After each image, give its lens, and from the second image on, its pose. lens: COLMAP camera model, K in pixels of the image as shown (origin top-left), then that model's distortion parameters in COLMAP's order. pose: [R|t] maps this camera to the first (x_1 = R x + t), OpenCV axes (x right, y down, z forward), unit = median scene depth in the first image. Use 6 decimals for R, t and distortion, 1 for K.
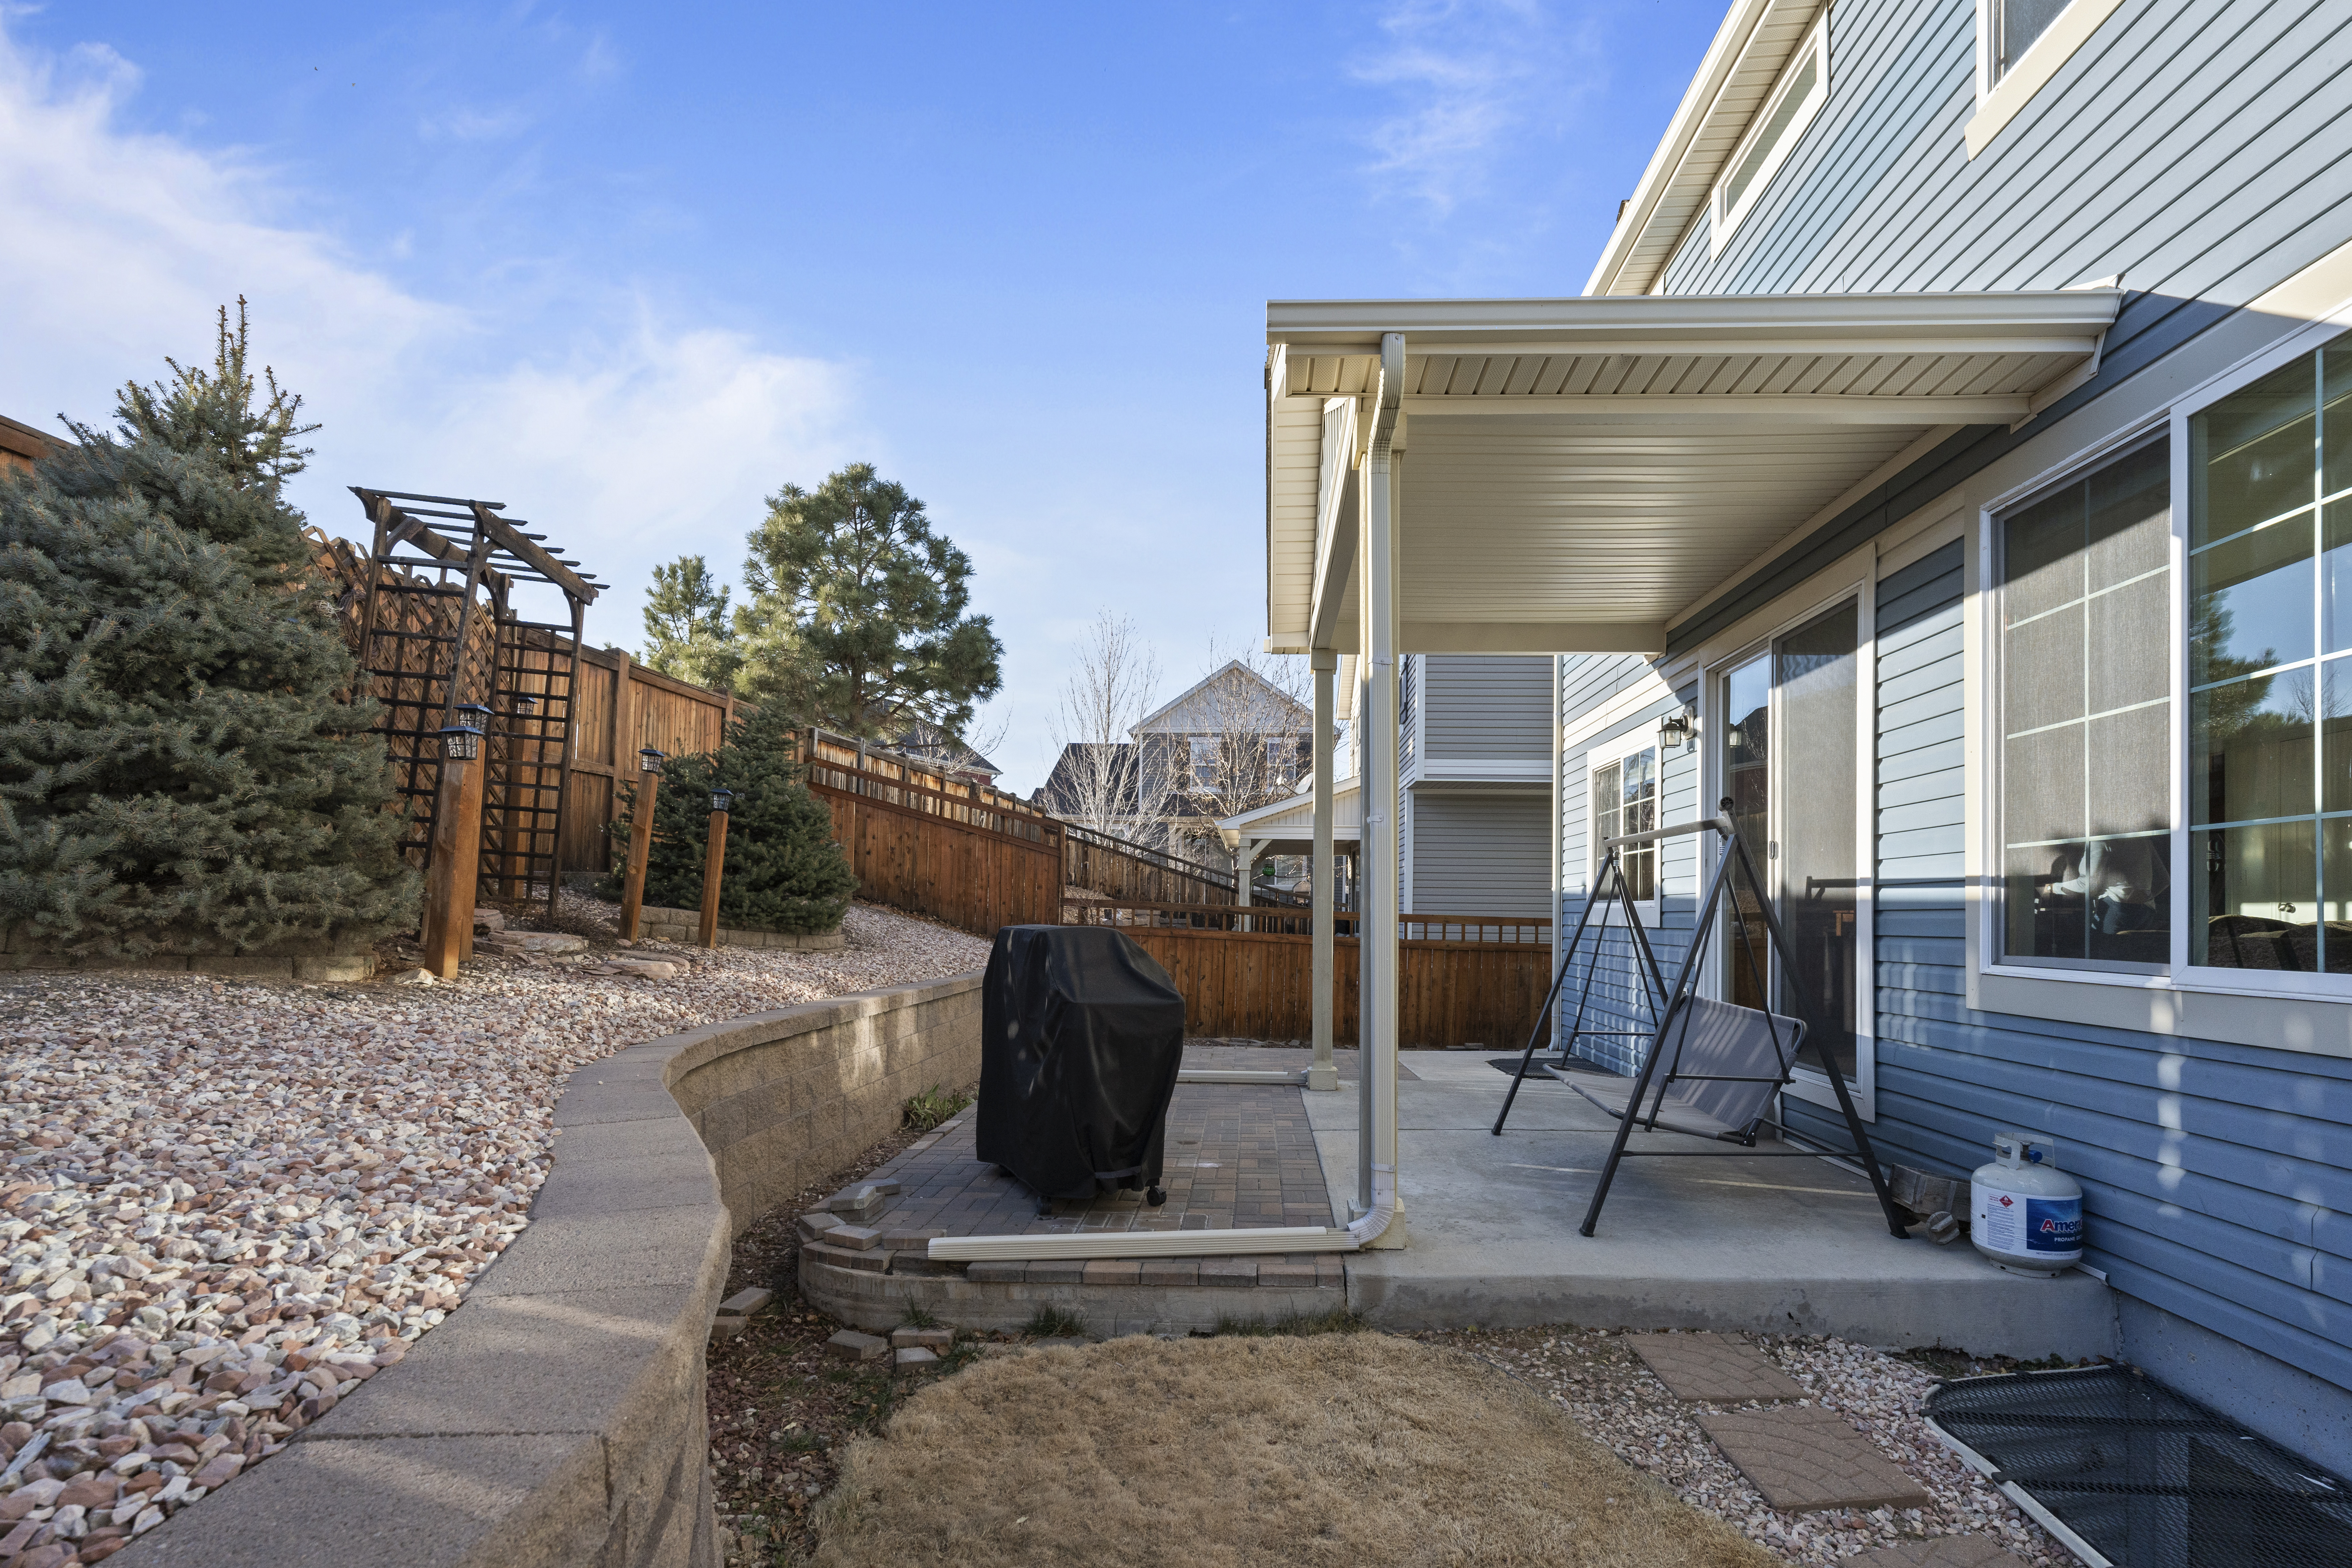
lens RADIAL K [[1128.4, 0, 1237.3], [0, 1128.4, 863.0], [0, 0, 1]] dist [-0.009768, 0.002108]
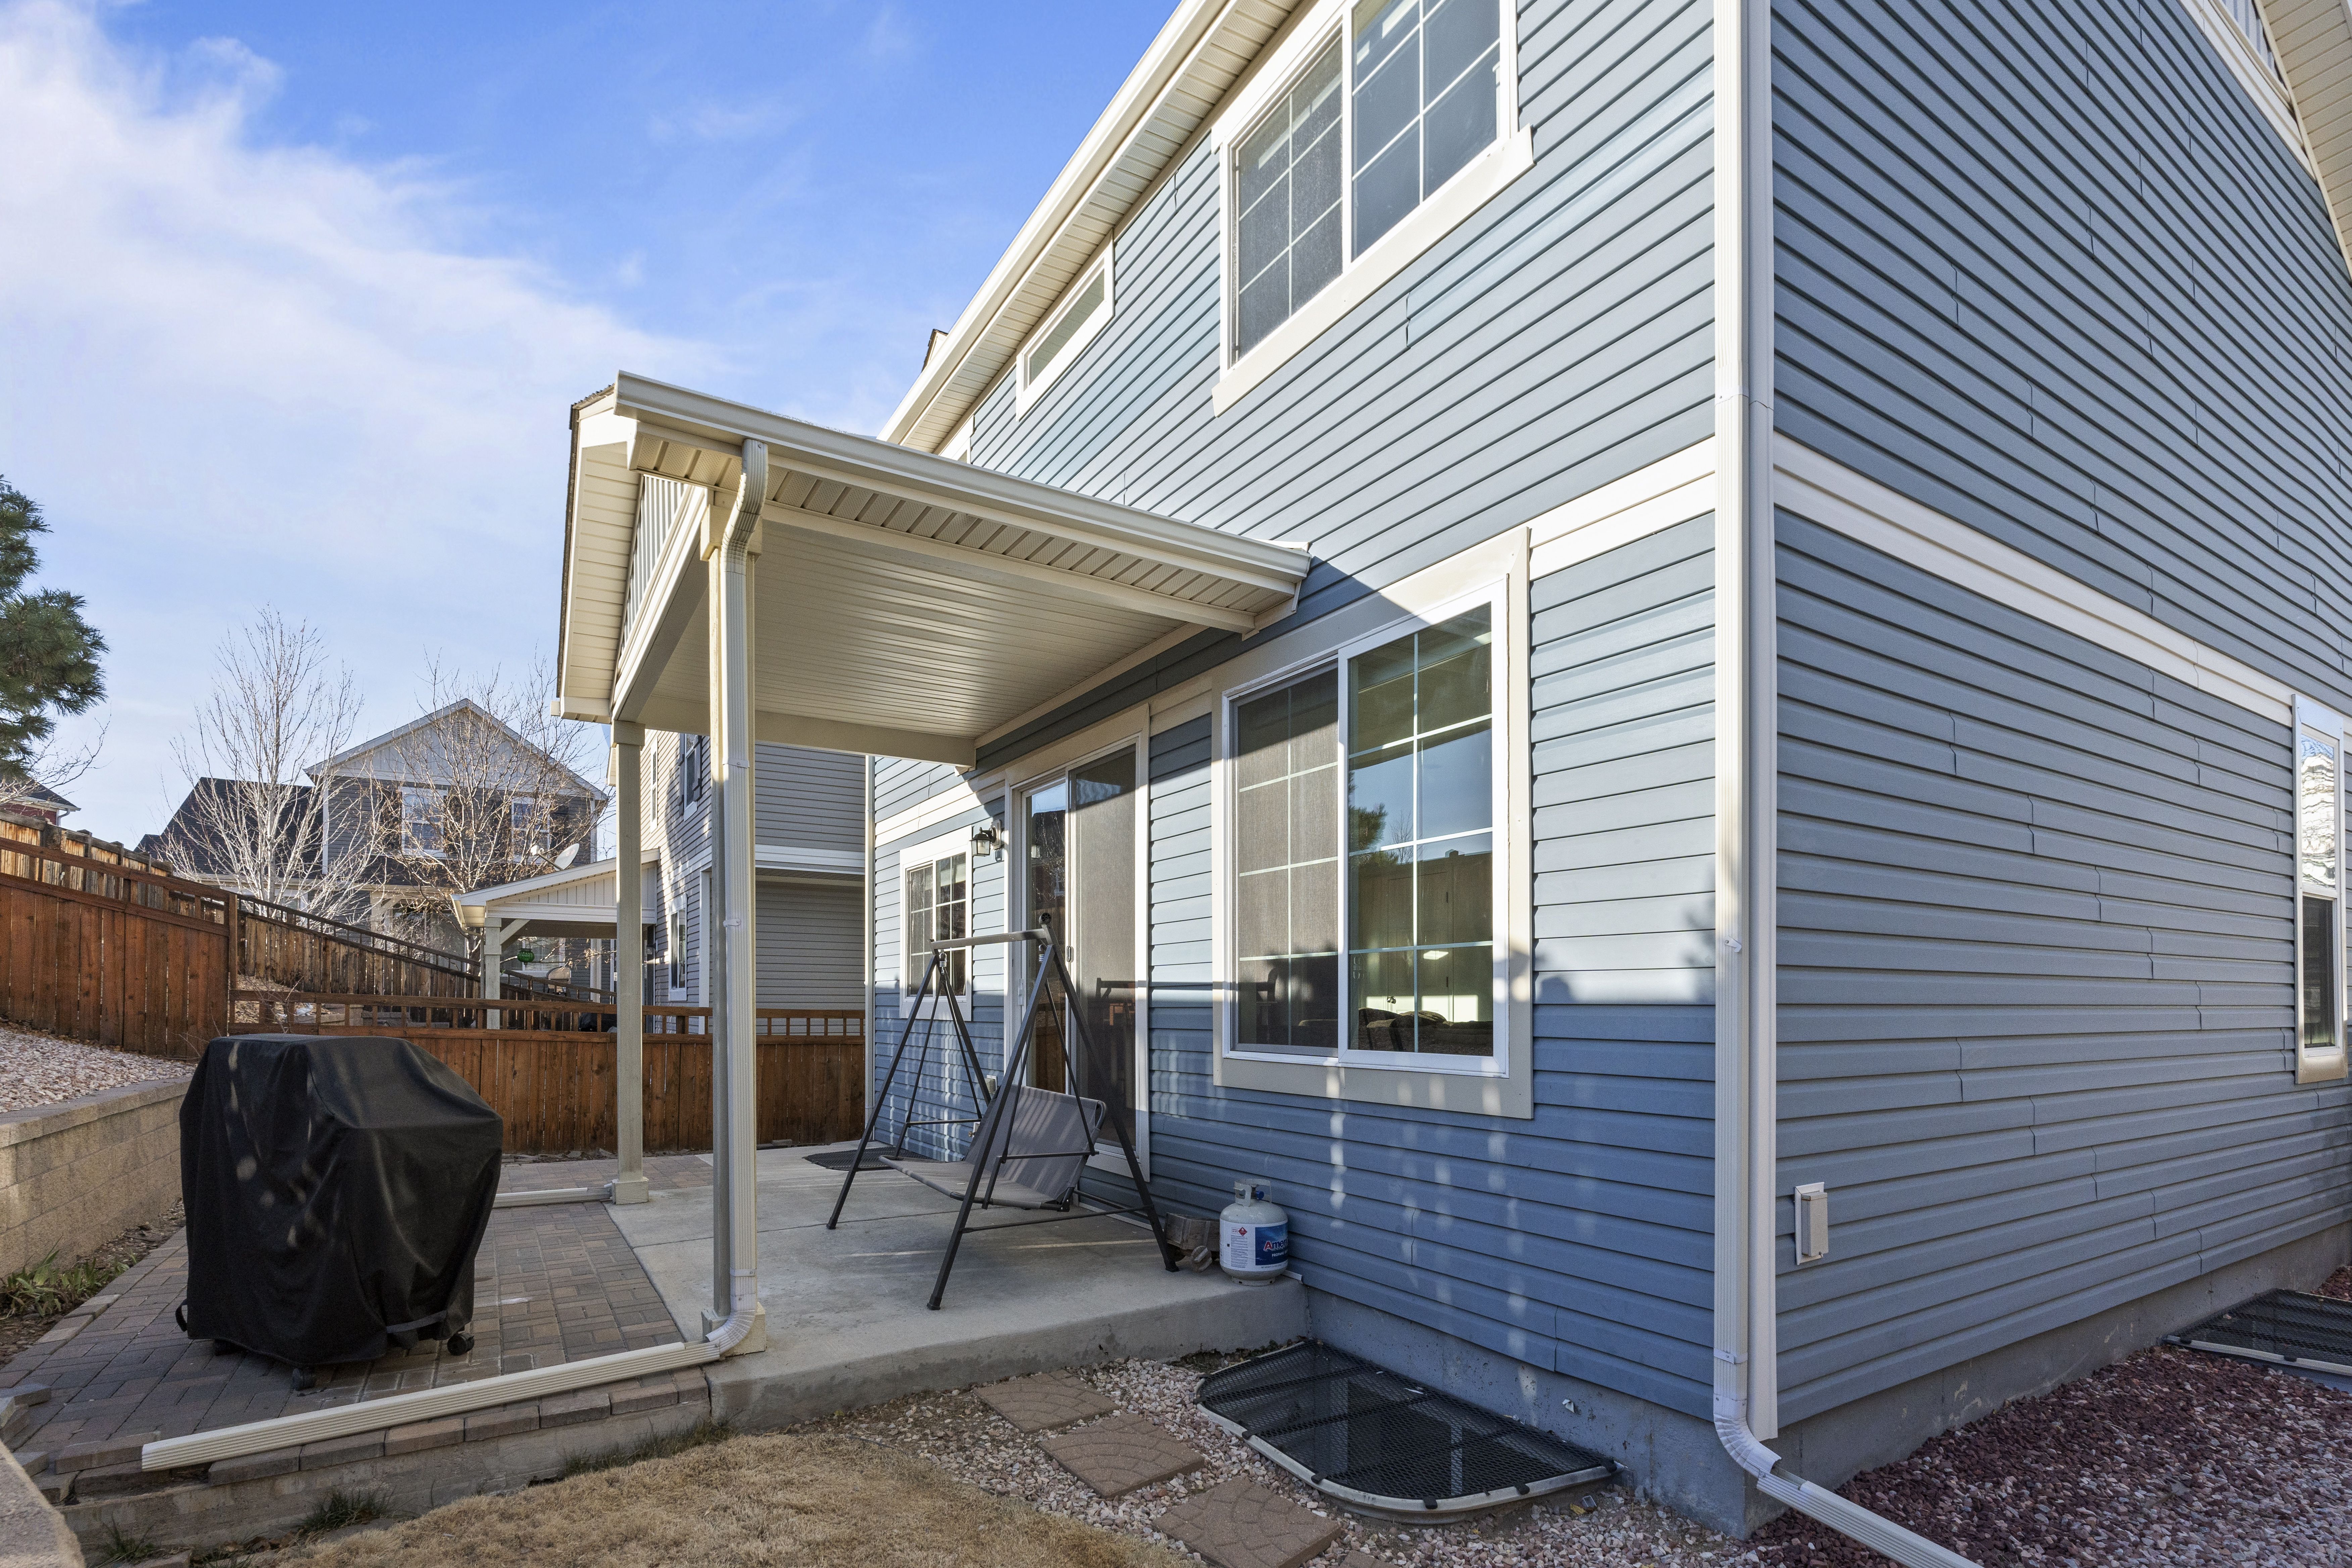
lens RADIAL K [[1128.4, 0, 1237.3], [0, 1128.4, 863.0], [0, 0, 1]] dist [-0.009768, 0.002108]
pose [[0.811080, 0.065251, 0.581284, -0.094823], [-0.022908, 0.996540, -0.079901, -0.021236], [-0.584486, 0.051490, 0.809768, -0.078270]]
